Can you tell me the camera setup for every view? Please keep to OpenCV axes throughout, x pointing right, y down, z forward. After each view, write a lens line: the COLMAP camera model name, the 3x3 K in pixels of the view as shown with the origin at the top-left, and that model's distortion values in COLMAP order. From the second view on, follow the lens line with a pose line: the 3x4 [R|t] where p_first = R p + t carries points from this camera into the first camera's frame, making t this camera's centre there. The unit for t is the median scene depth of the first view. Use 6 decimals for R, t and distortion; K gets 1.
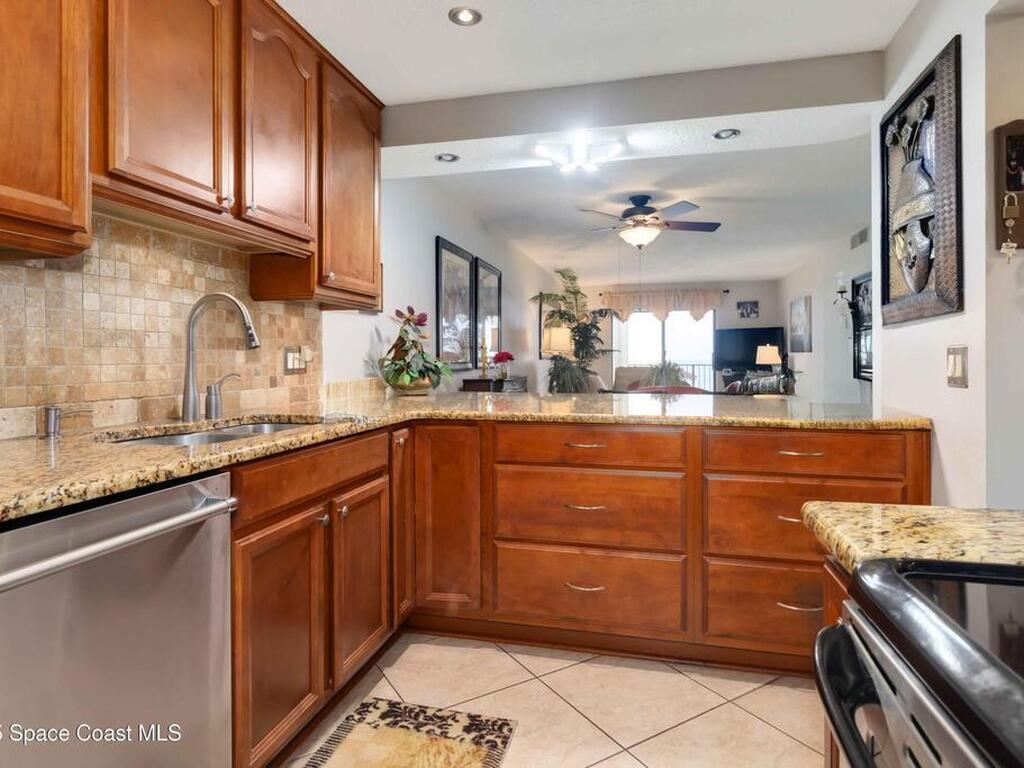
lens RADIAL K [[592.1, 0, 516.0], [0, 592.1, 360.2], [0, 0, 1]] dist [0.001198, 0.000444]
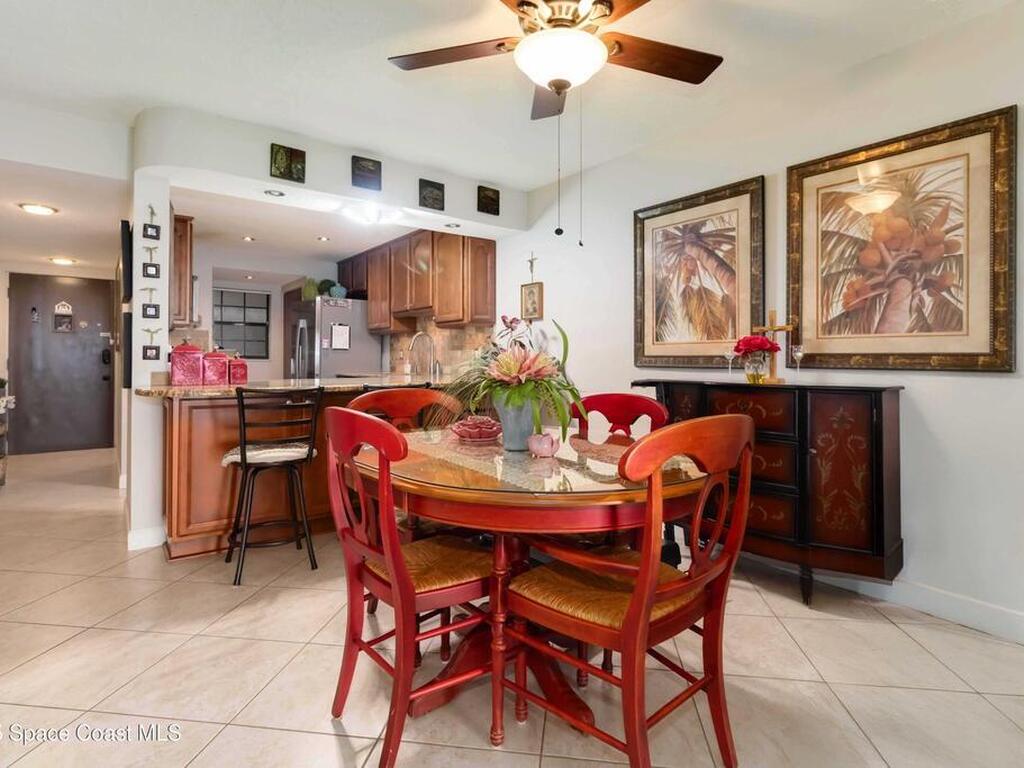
lens RADIAL K [[537.7, 0, 515.7], [0, 537.7, 352.6], [0, 0, 1]] dist [0.002145, 0.000402]
pose [[-0.630279, -0.007911, -0.776328, 1.225367], [-0.000311, 0.999951, -0.009937, 0.016325], [0.776369, -0.006022, -0.630250, 2.795126]]
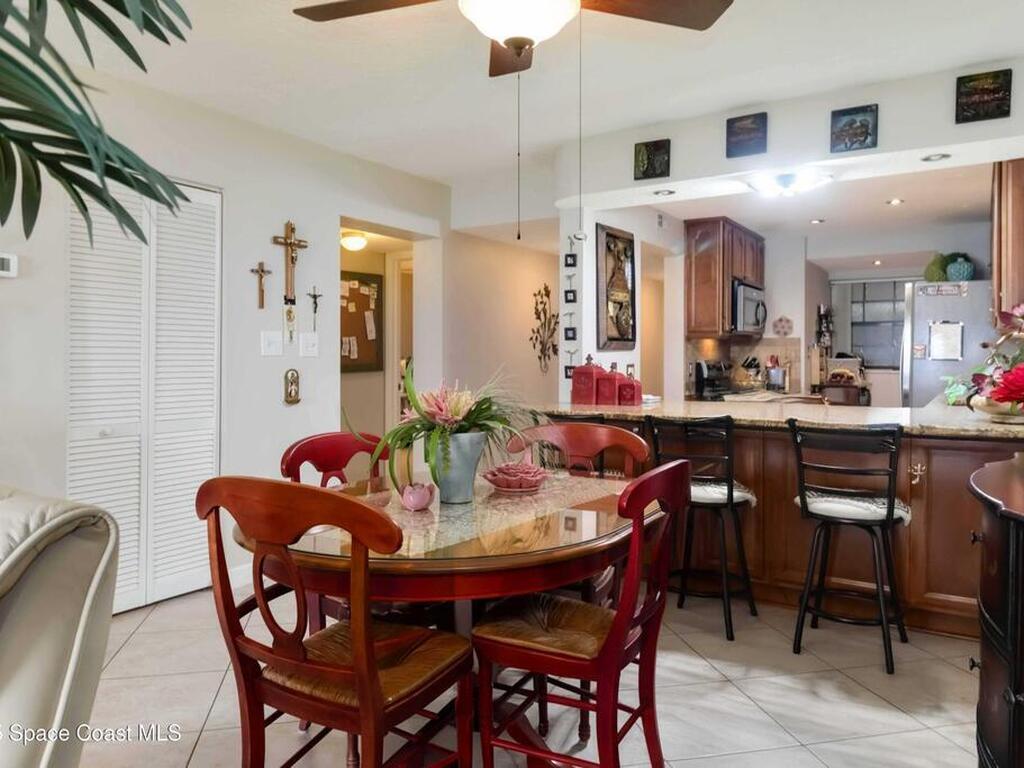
lens RADIAL K [[728.1, 0, 512.2], [0, 728.1, 356.8], [0, 0, 1]] dist [0.002872, 0.002533]
pose [[-0.941272, 0.004773, 0.337616, 0.175417], [0.003617, 0.999985, -0.004054, -0.034125], [-0.337631, -0.002595, -0.941275, 3.170827]]
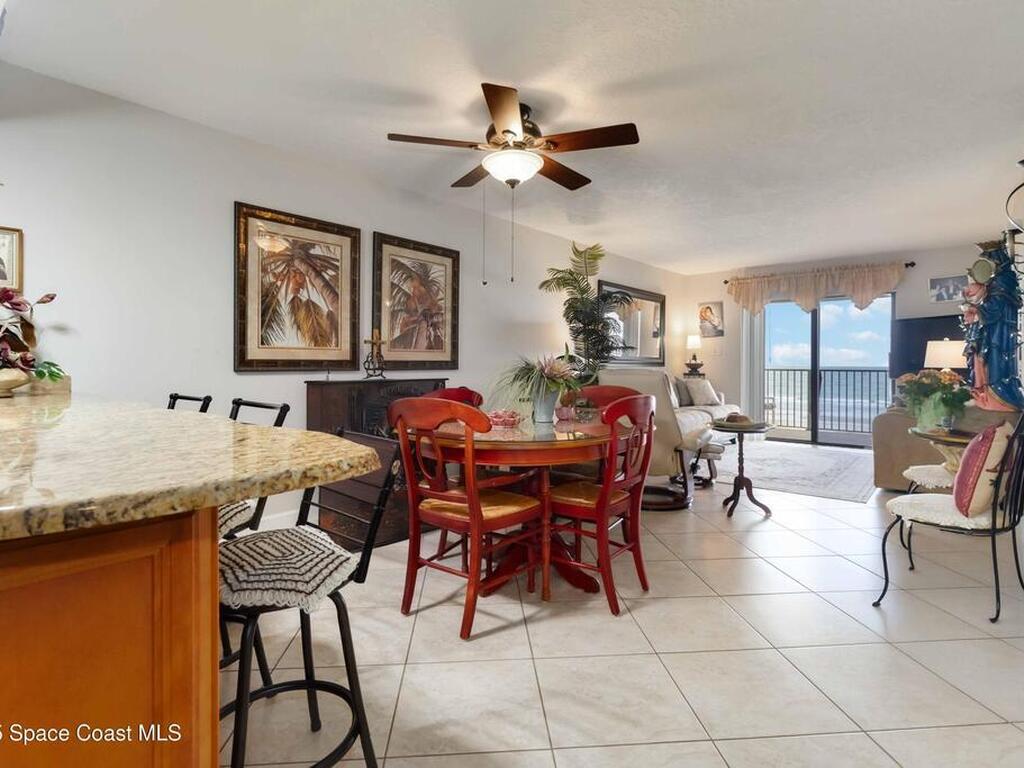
lens RADIAL K [[531.7, 0, 510.7], [0, 531.7, 361.3], [0, 0, 1]] dist [0.001016, -0.000352]
pose [[0.884596, 0.003929, -0.466342, 1.103464], [-0.007405, 0.999957, -0.005623, 0.018580], [0.466300, 0.008427, 0.884587, 1.101878]]
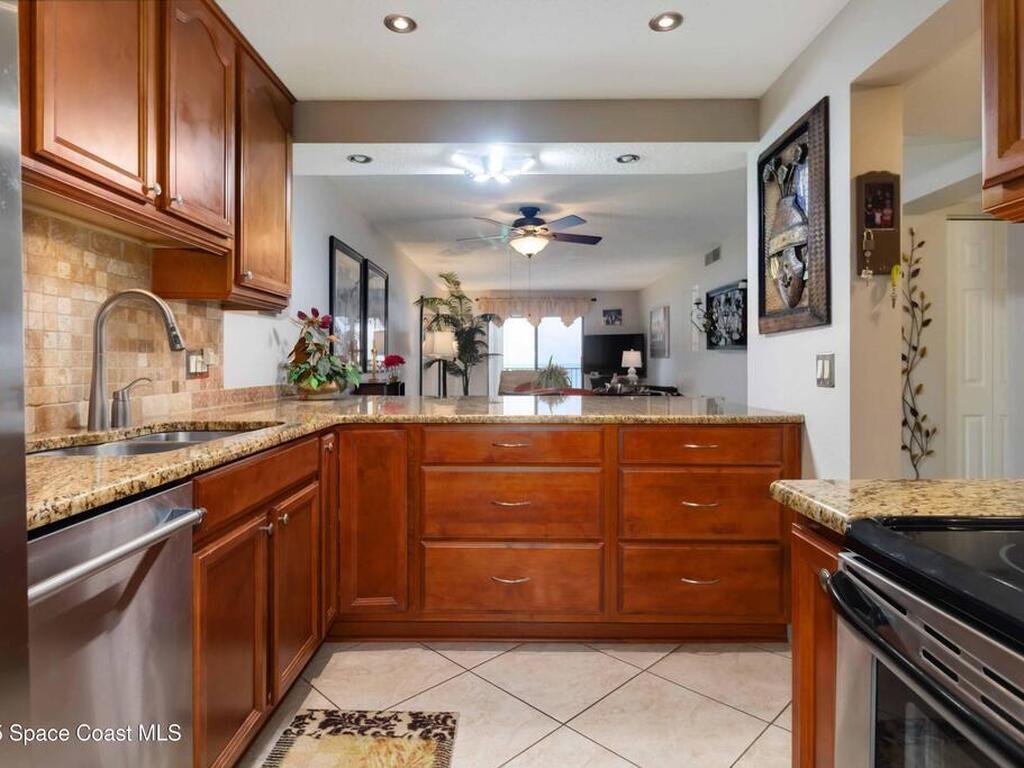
lens RADIAL K [[588.8, 0, 515.4], [0, 588.8, 363.0], [0, 0, 1]] dist [0.001272, 0.000163]
pose [[0.973773, 0.002280, 0.227508, -0.118025], [-0.001996, 0.999997, -0.001481, -0.000298], [-0.227511, 0.000988, 0.973775, -0.021757]]
